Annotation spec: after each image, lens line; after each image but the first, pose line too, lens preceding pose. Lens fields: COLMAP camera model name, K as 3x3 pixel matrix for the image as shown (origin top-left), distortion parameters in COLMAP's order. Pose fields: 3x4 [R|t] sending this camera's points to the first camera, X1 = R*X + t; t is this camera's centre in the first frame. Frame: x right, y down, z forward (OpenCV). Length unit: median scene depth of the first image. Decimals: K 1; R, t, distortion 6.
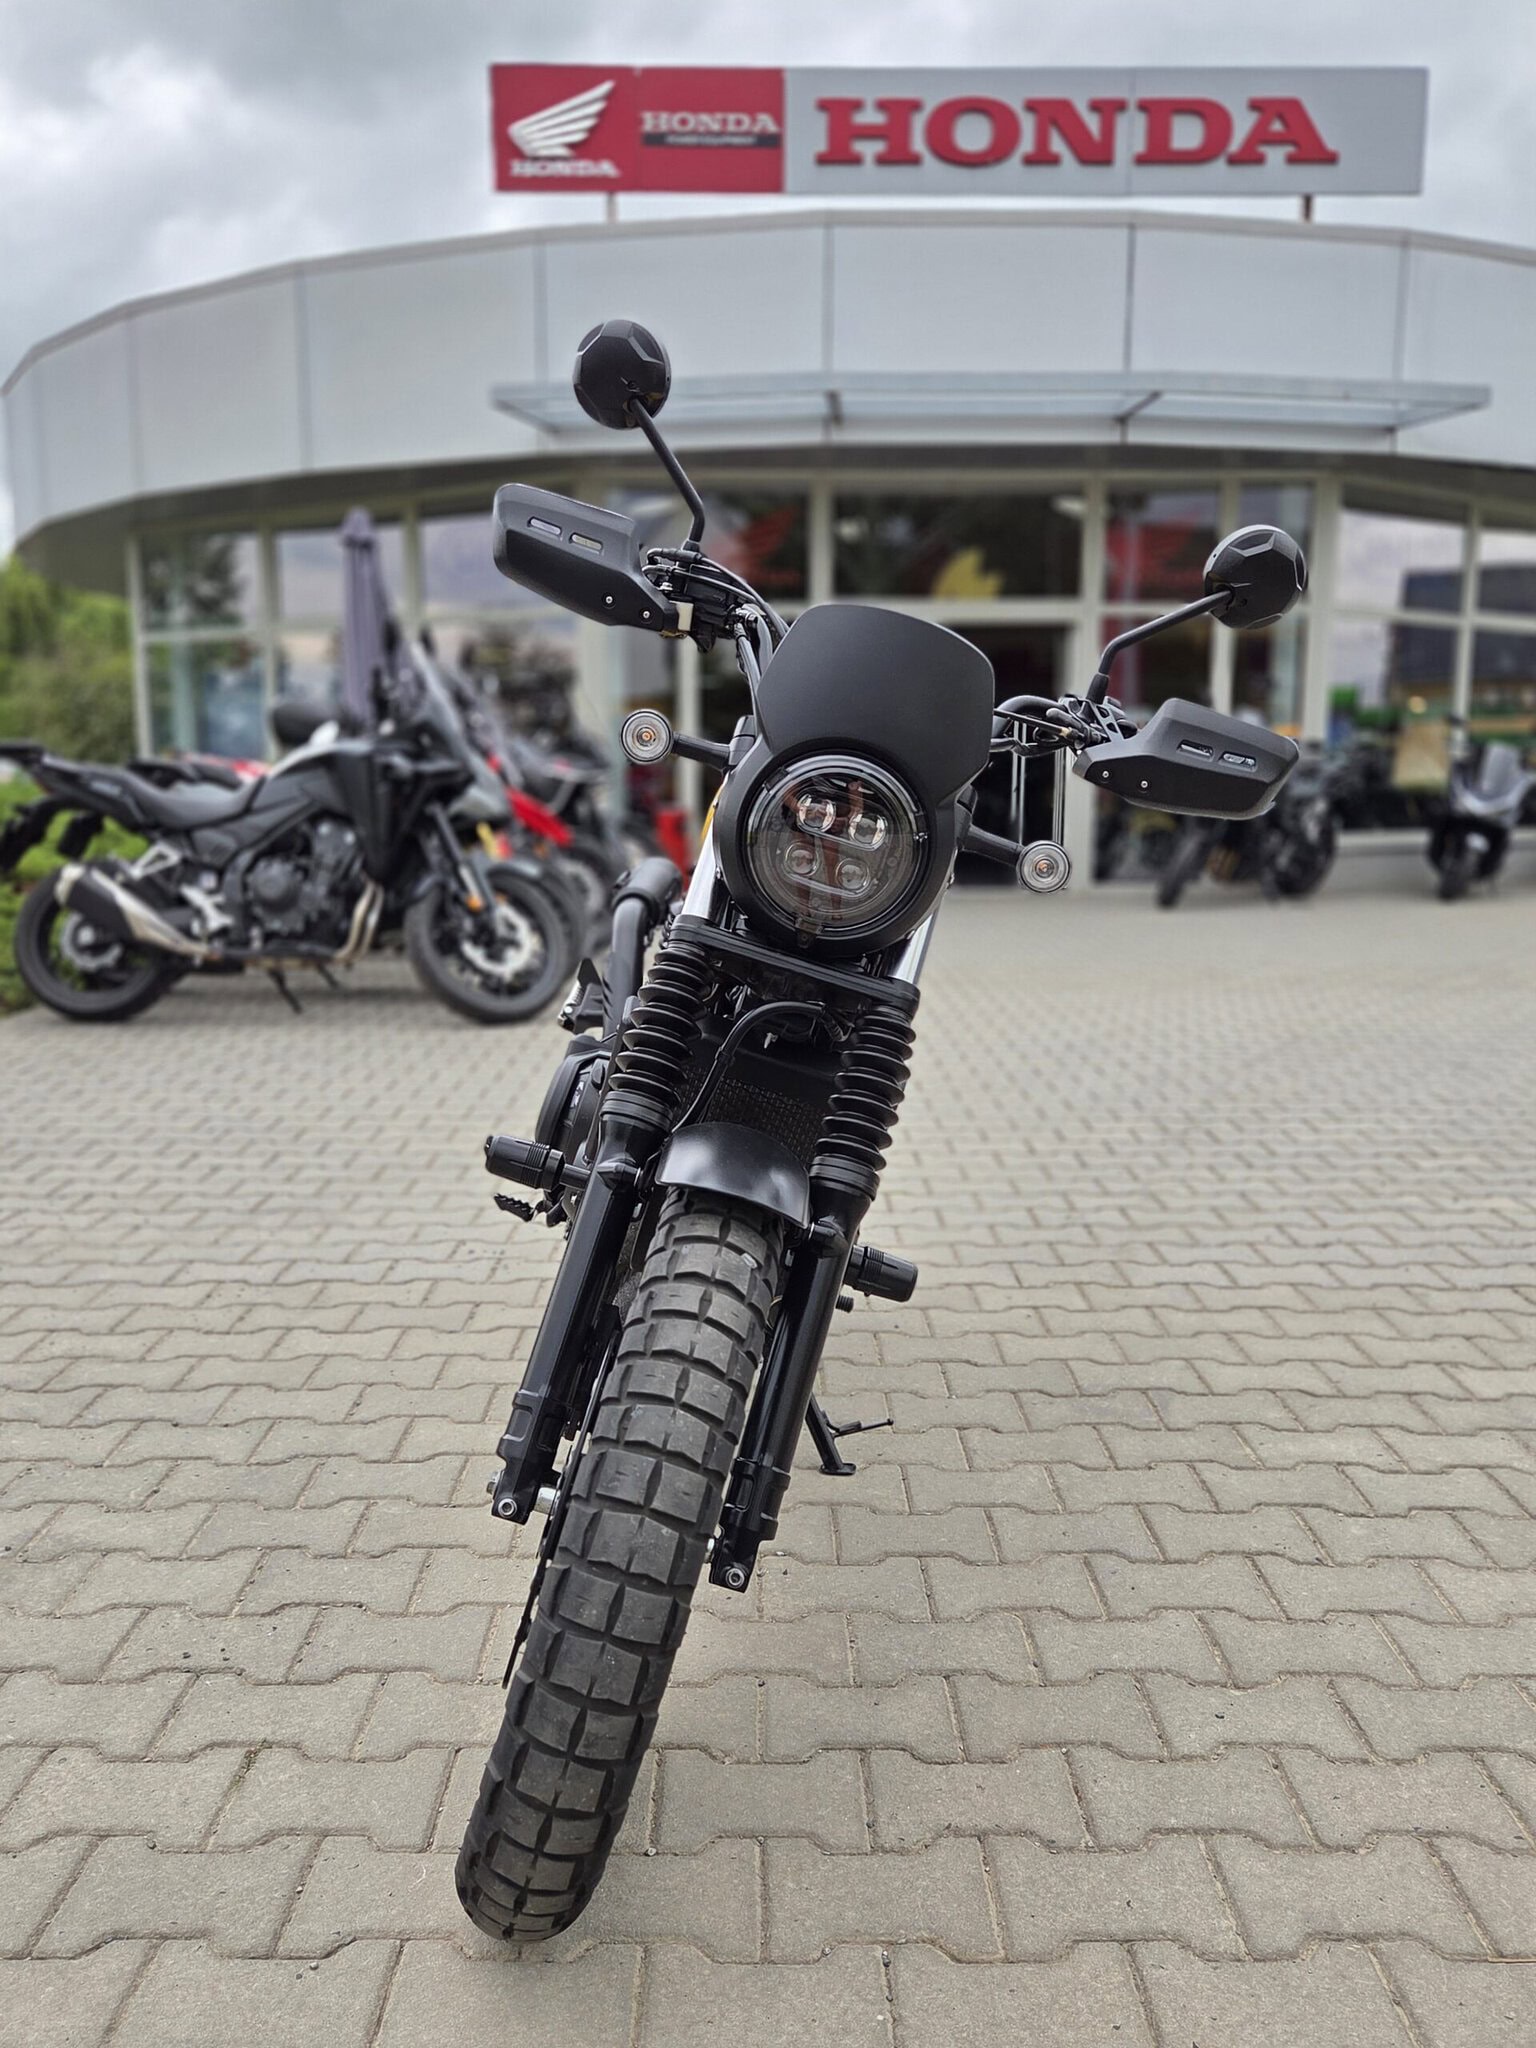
lens RADIAL K [[1731.2, 0, 755.0], [0, 1731.2, 1040.9], [0, 0, 1]] dist [0.071205, -0.075556]
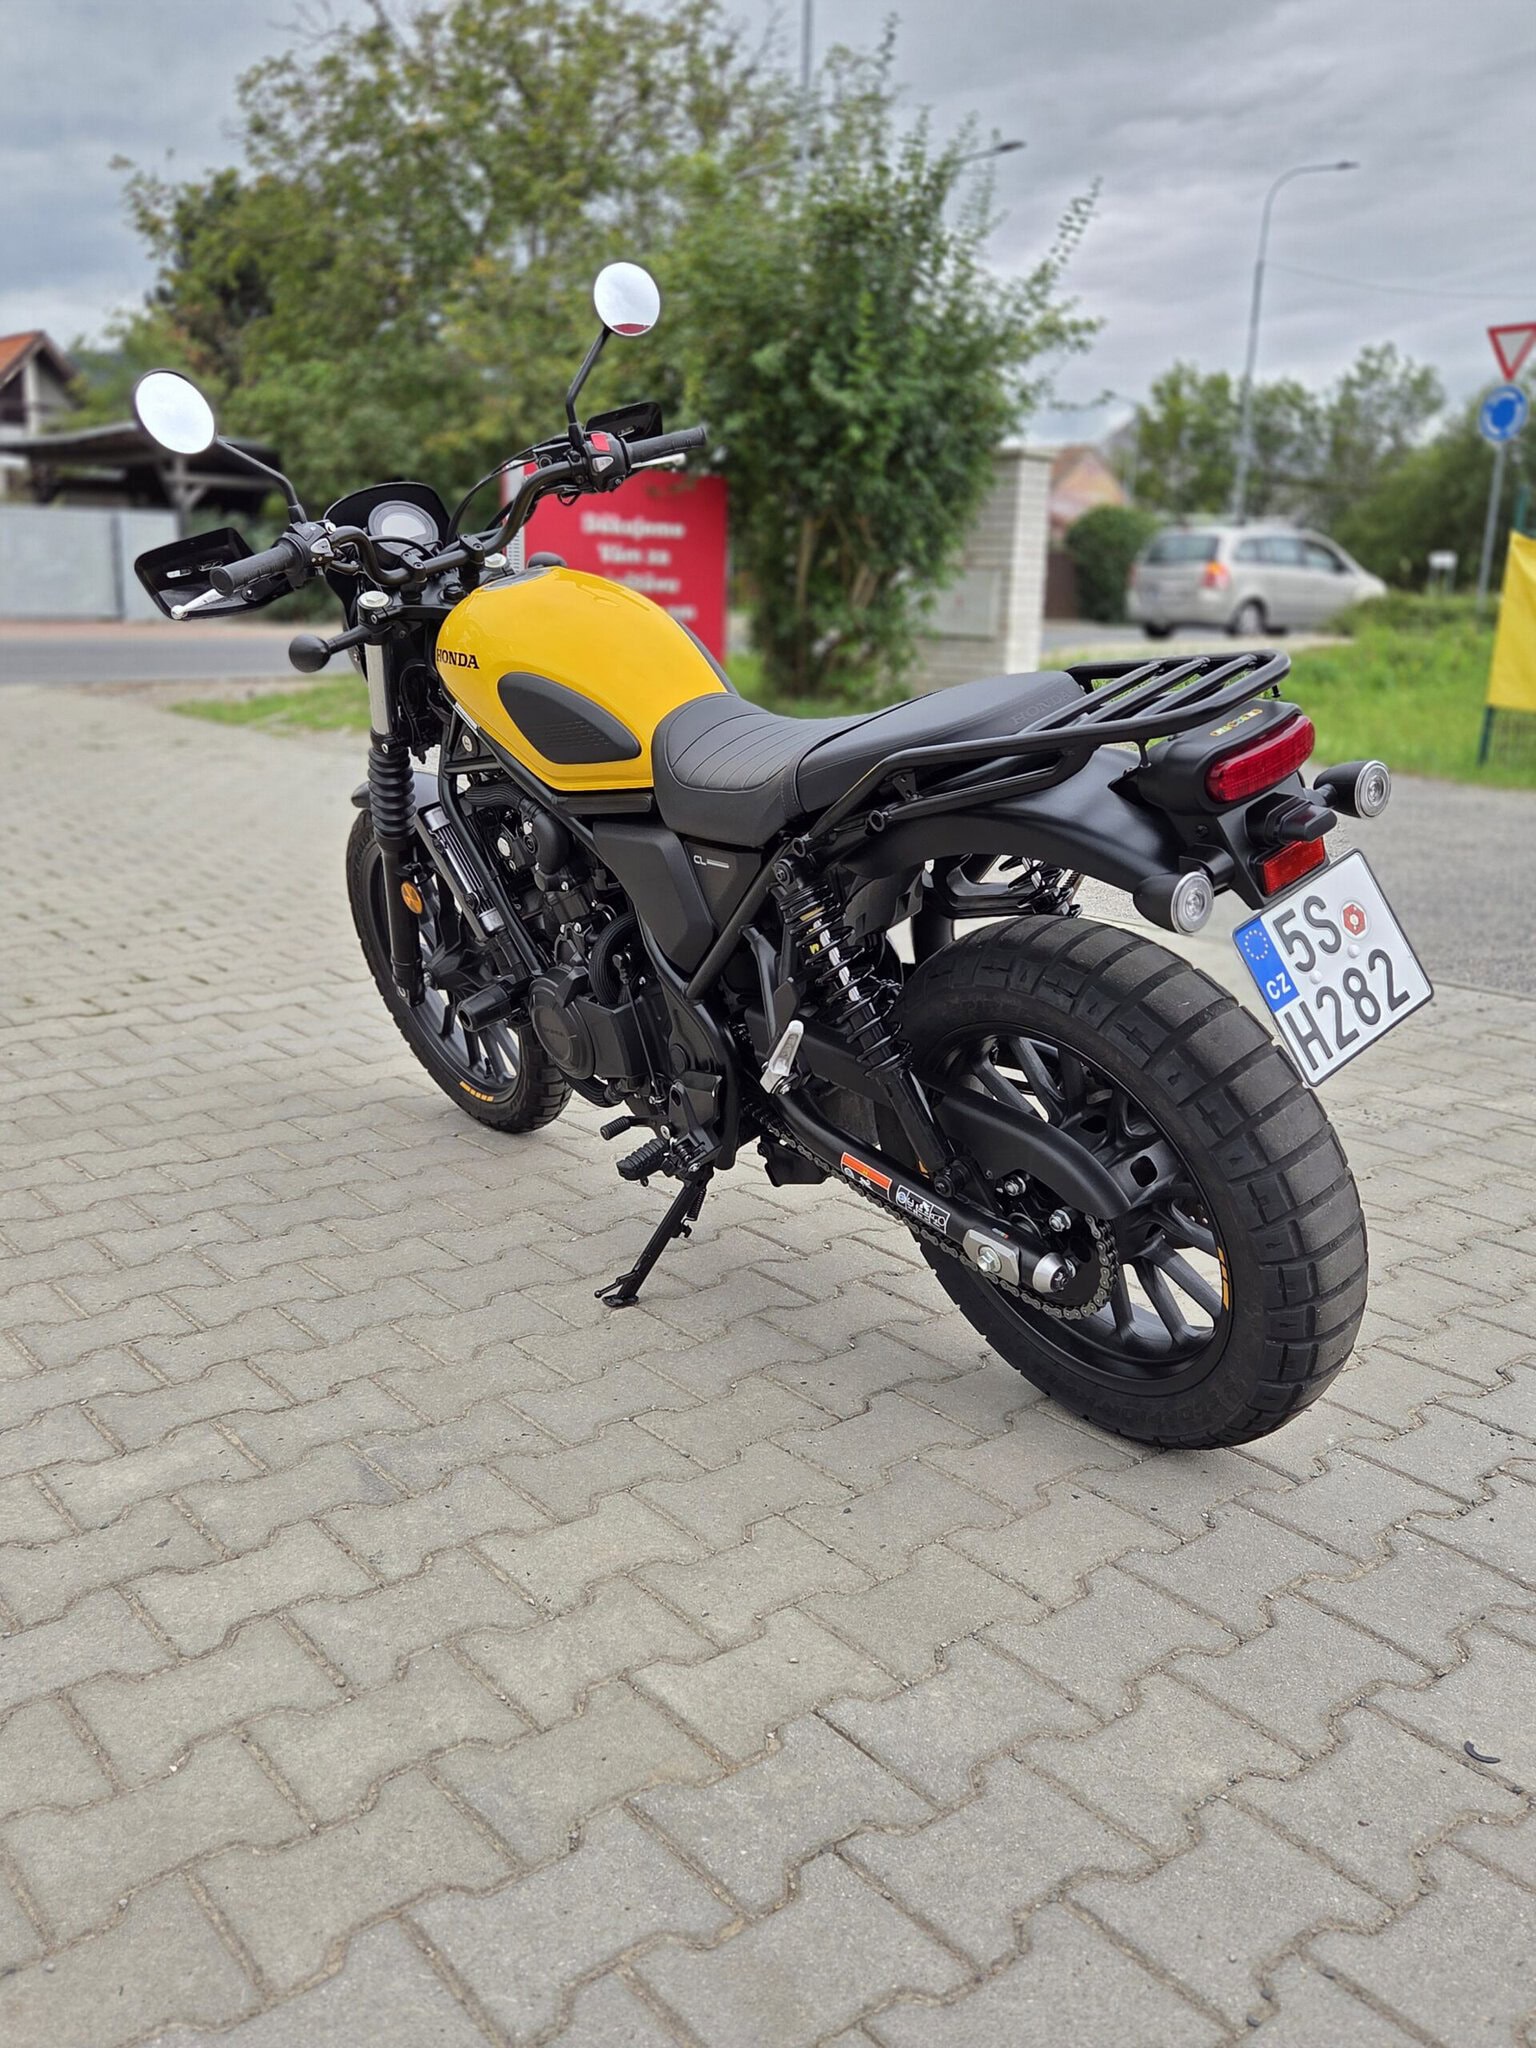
lens RADIAL K [[1731.2, 0, 749.9], [0, 1731.2, 1013.2], [0, 0, 1]] dist [0.071205, -0.075556]
pose [[-0.778292, 0.128819, -0.614546, 0.545673], [-0.116725, 0.931986, 0.343187, -0.244552], [0.616957, 0.338833, -0.710321, 1.588484]]
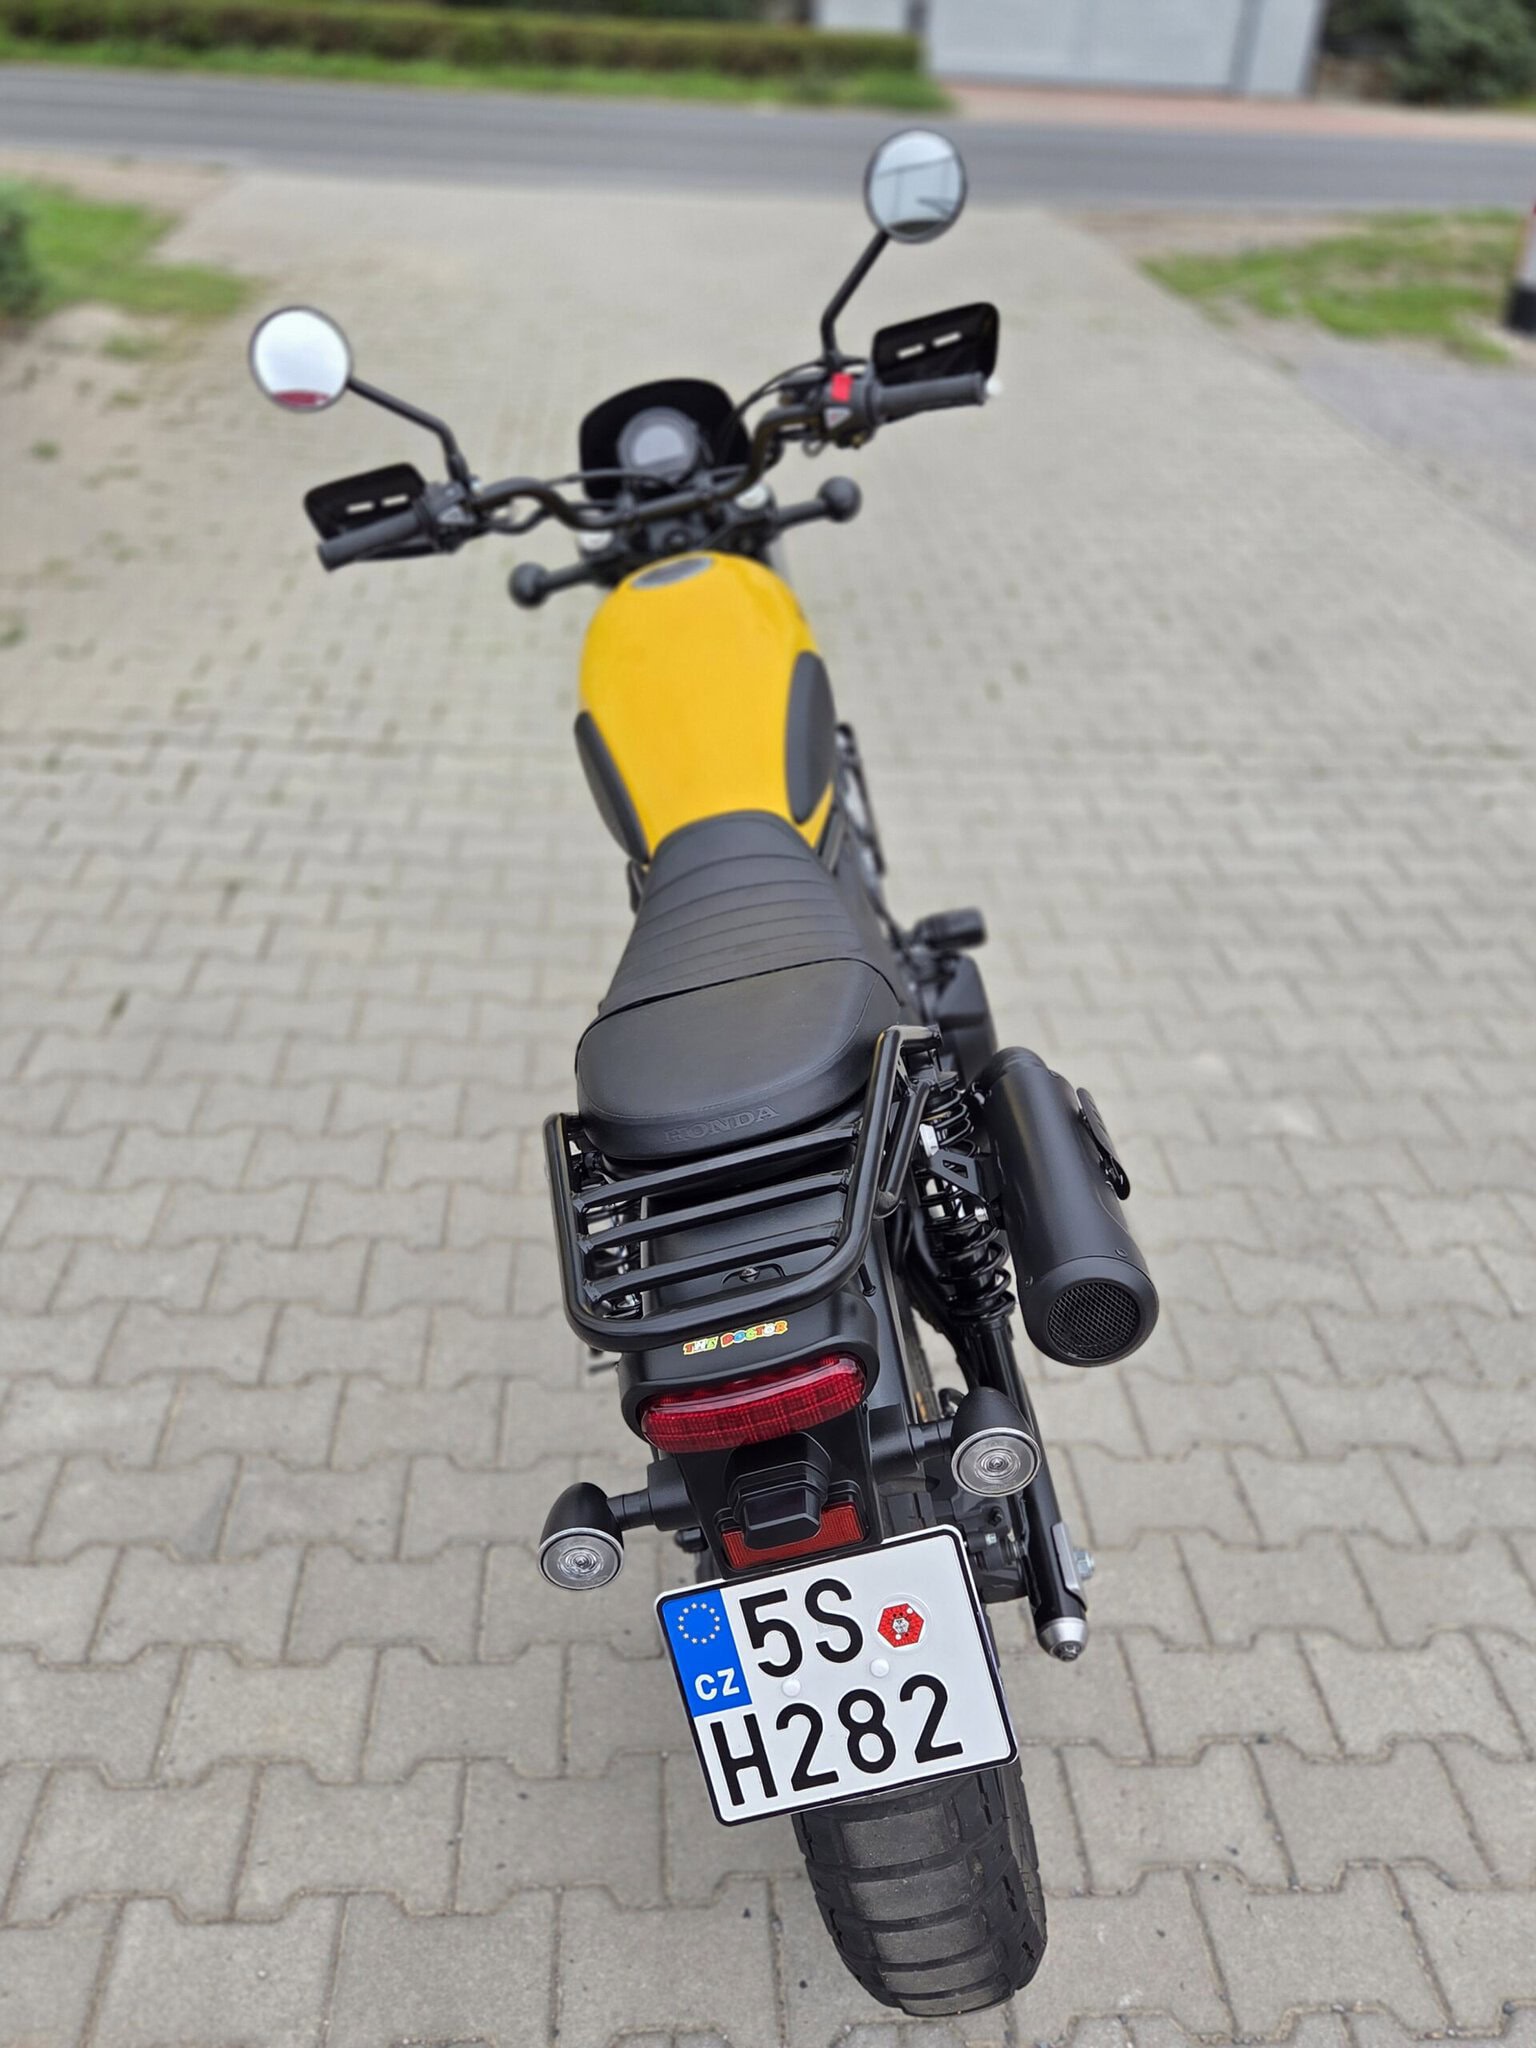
lens RADIAL K [[1731.2, 0, 766.9], [0, 1731.2, 1023.0], [0, 0, 1]] dist [0.071205, -0.075556]
pose [[-0.995816, -0.016602, -0.089862, 0.066428], [-0.070202, 0.768508, 0.635977, -0.470893], [0.058502, 0.639624, -0.766458, 1.500583]]
